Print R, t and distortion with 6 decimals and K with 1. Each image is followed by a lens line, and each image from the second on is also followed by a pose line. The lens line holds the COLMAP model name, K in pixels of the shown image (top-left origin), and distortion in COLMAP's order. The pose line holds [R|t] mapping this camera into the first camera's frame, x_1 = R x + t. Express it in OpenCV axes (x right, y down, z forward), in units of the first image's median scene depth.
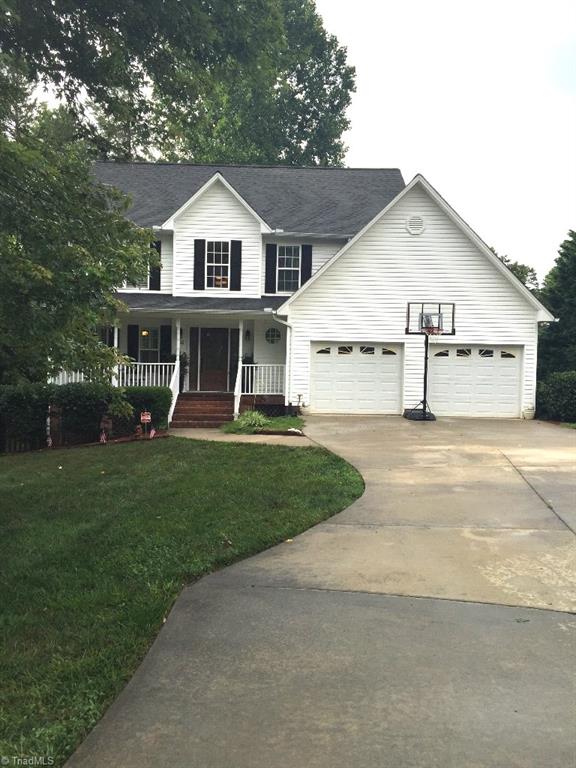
lens RADIAL K [[659.5, 0, 288.0], [0, 659.5, 384.0], [0, 0, 1]] dist [0.104920, -0.152220]
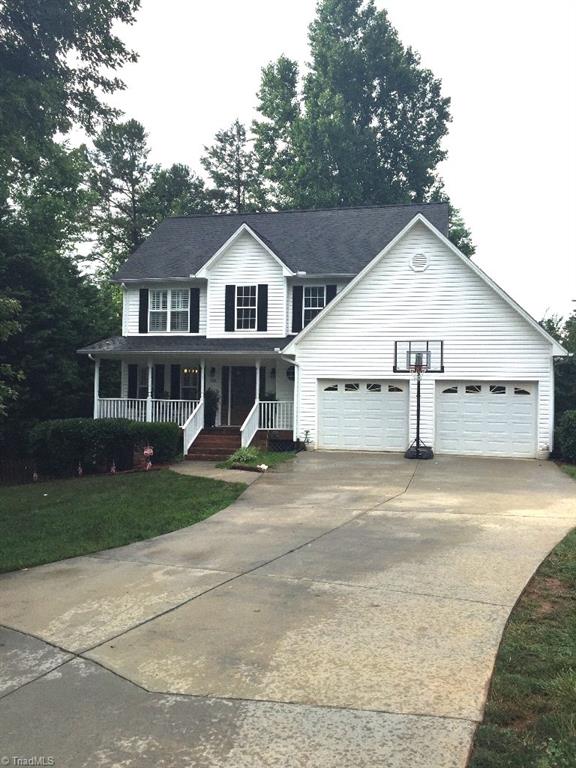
lens RADIAL K [[659.5, 0, 288.0], [0, 659.5, 384.0], [0, 0, 1]] dist [0.104920, -0.152220]
pose [[0.966125, -0.008318, -0.257940, 0.244690], [-0.002614, 0.999114, -0.042008, -0.012785], [0.258061, 0.041259, 0.965247, -0.007079]]
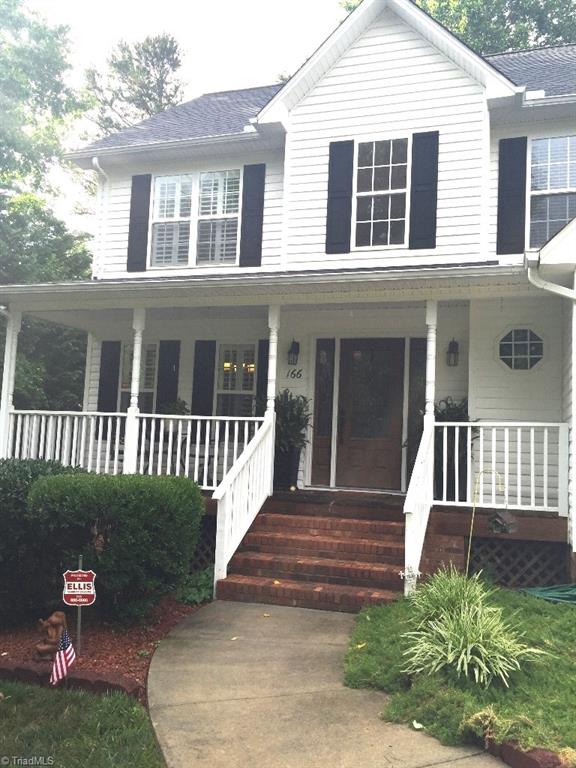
lens RADIAL K [[659.5, 0, 288.0], [0, 659.5, 384.0], [0, 0, 1]] dist [0.104920, -0.152220]
pose [[0.948215, -0.012132, -0.317398, -0.029278], [-0.025408, 0.993171, -0.113867, -0.006338], [0.316612, 0.116035, 0.941431, 0.618096]]
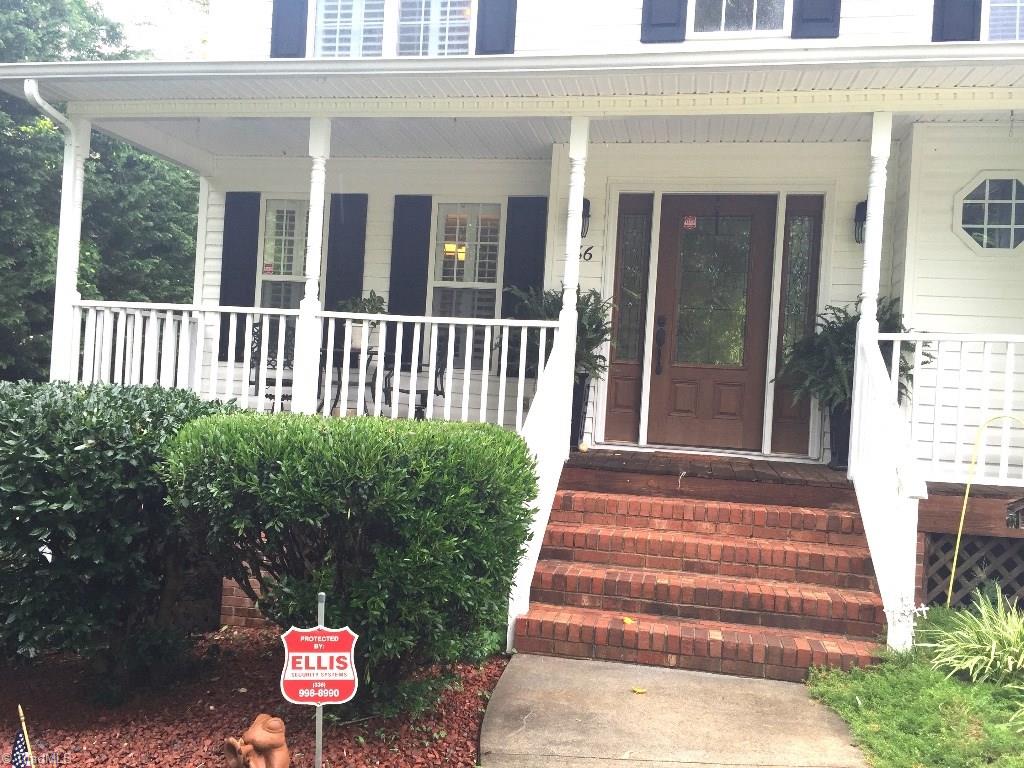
lens RADIAL K [[879.3, 0, 512.0], [0, 879.3, 384.0], [0, 0, 1]] dist [0.104920, -0.152220]
pose [[0.976678, 0.032360, -0.212256, -0.120011], [-0.039739, 0.998742, -0.030587, -0.000570], [0.210999, 0.038309, 0.976735, 0.696699]]
